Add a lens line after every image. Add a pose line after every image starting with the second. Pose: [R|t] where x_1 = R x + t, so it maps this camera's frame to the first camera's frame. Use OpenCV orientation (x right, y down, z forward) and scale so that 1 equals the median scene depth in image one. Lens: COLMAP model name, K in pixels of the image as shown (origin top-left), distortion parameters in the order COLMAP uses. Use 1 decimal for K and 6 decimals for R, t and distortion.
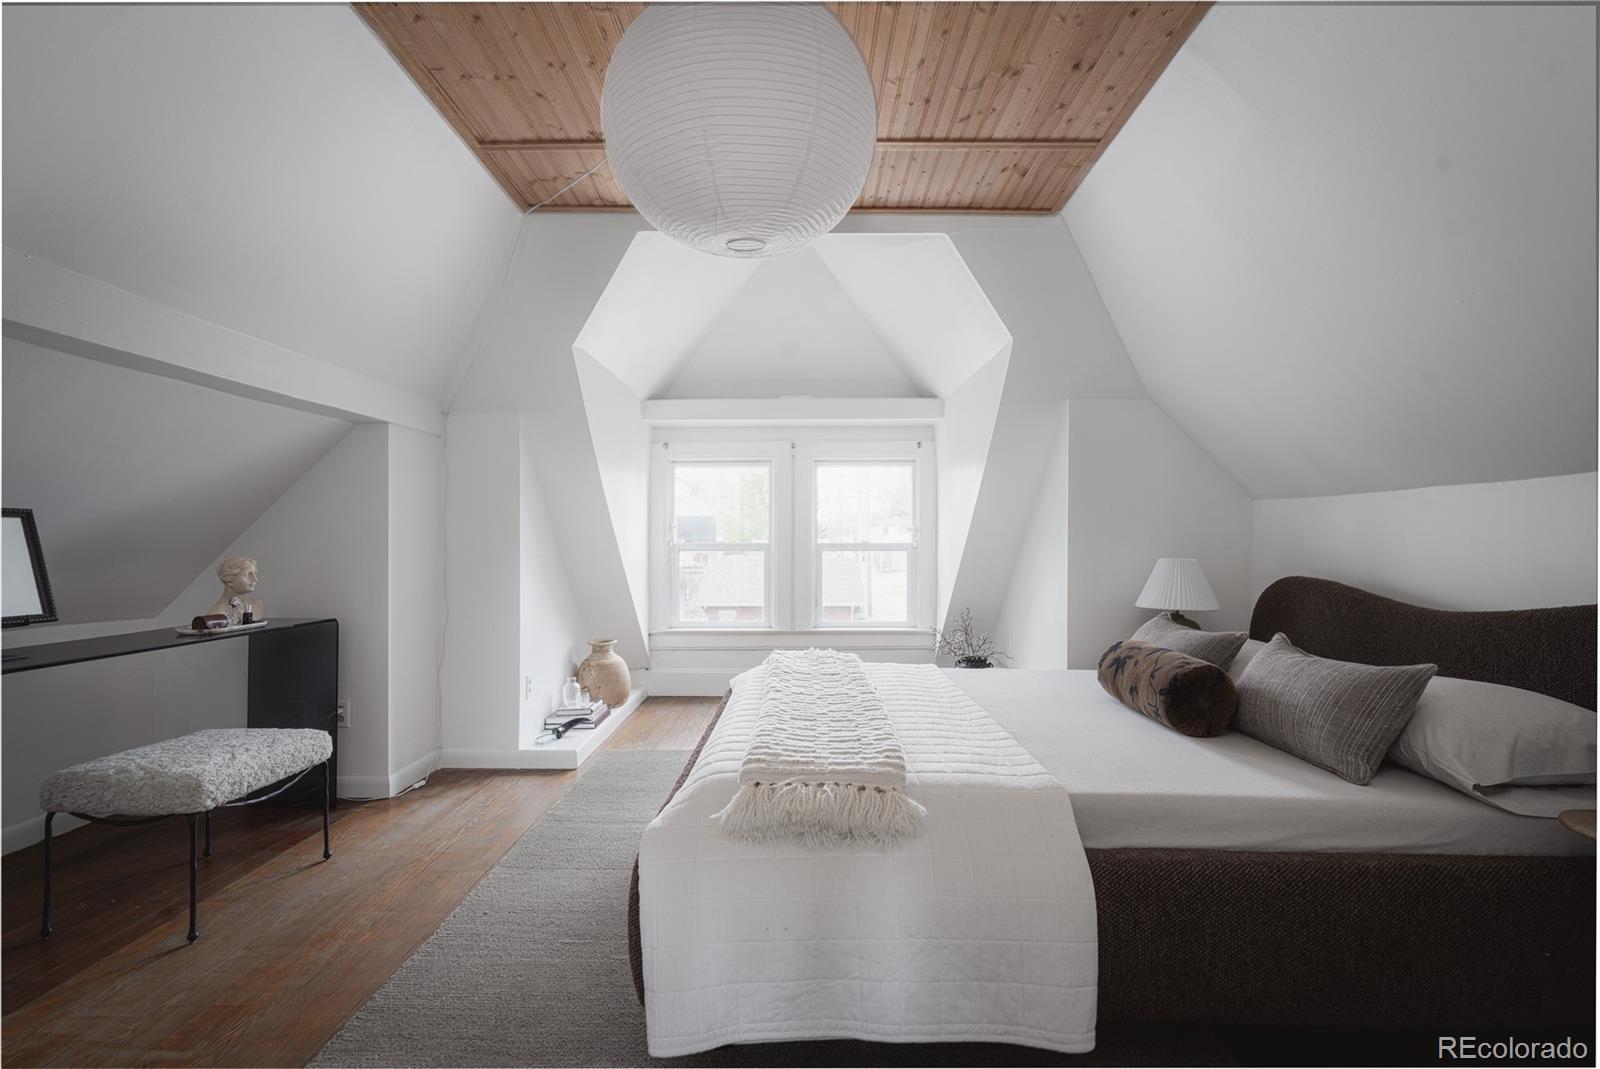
lens RADIAL K [[739.4, 0, 793.0], [0, 739.4, 539.4], [0, 0, 1]] dist [0.001450, 0.000163]
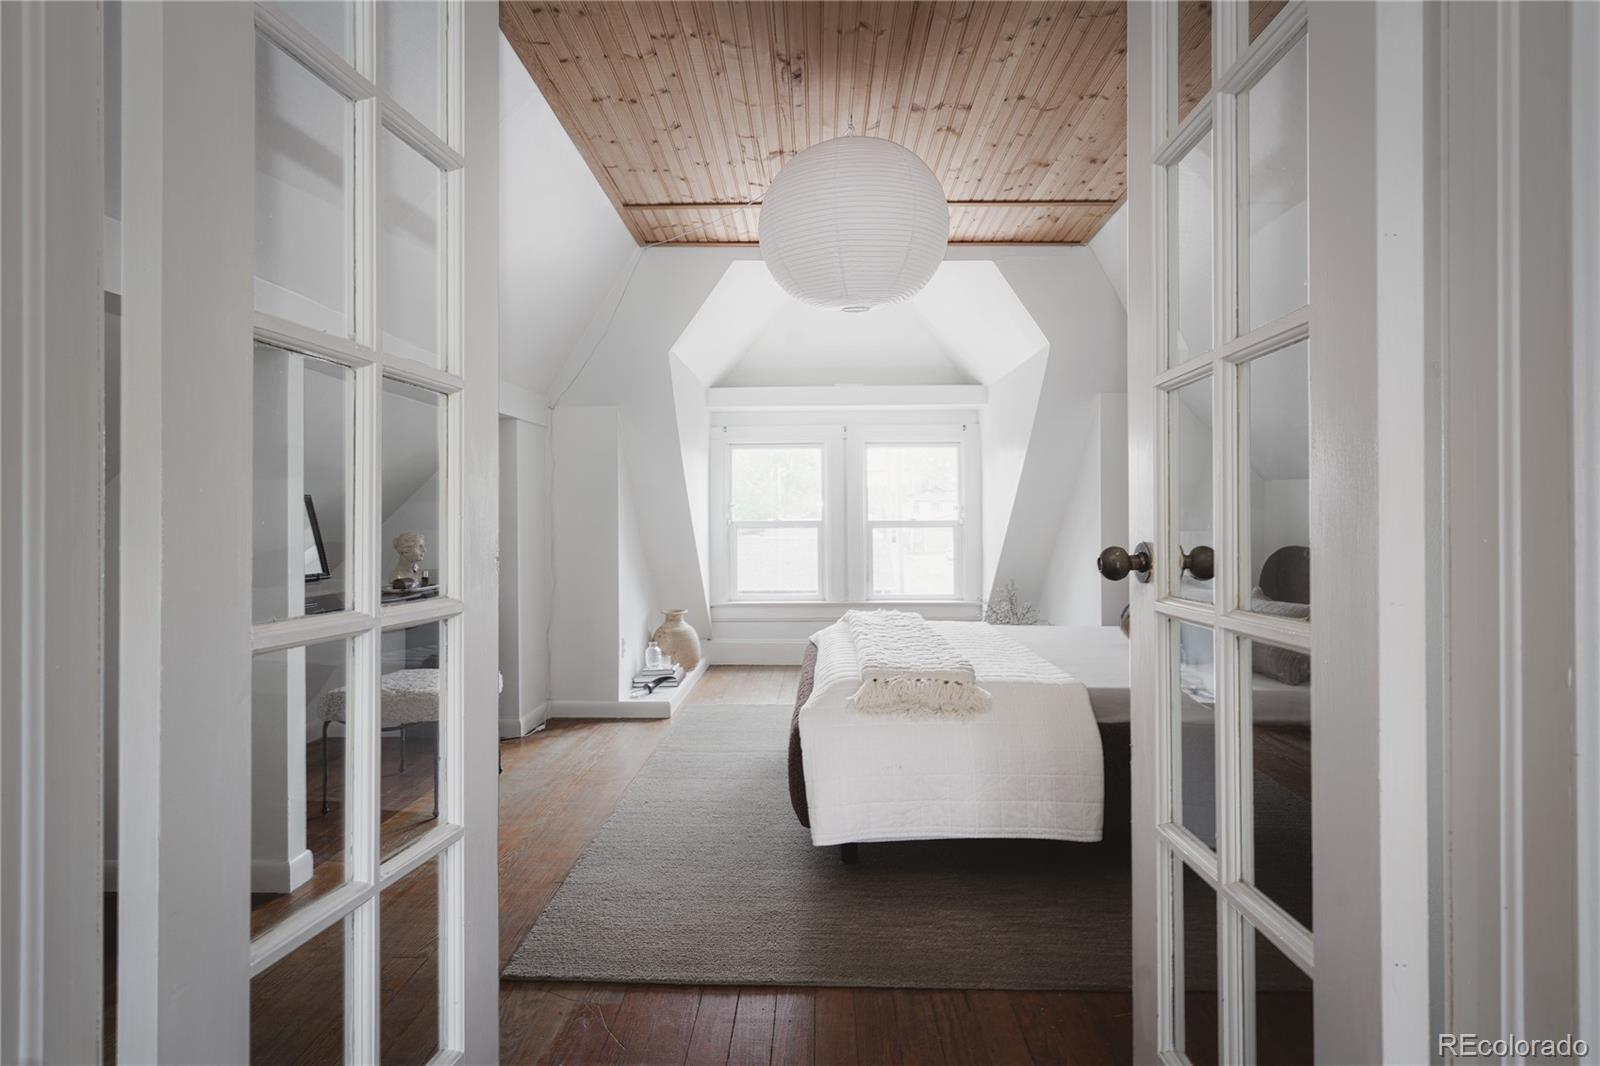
lens RADIAL K [[835.1, 0, 784.4], [0, 835.1, 497.2], [0, 0, 1]] dist [0.000710, 0.000088]
pose [[0.999559, -0.003602, -0.029466, -0.088940], [0.002865, 0.999684, -0.024985, 0.001997], [0.029546, 0.024889, 0.999253, -0.343843]]
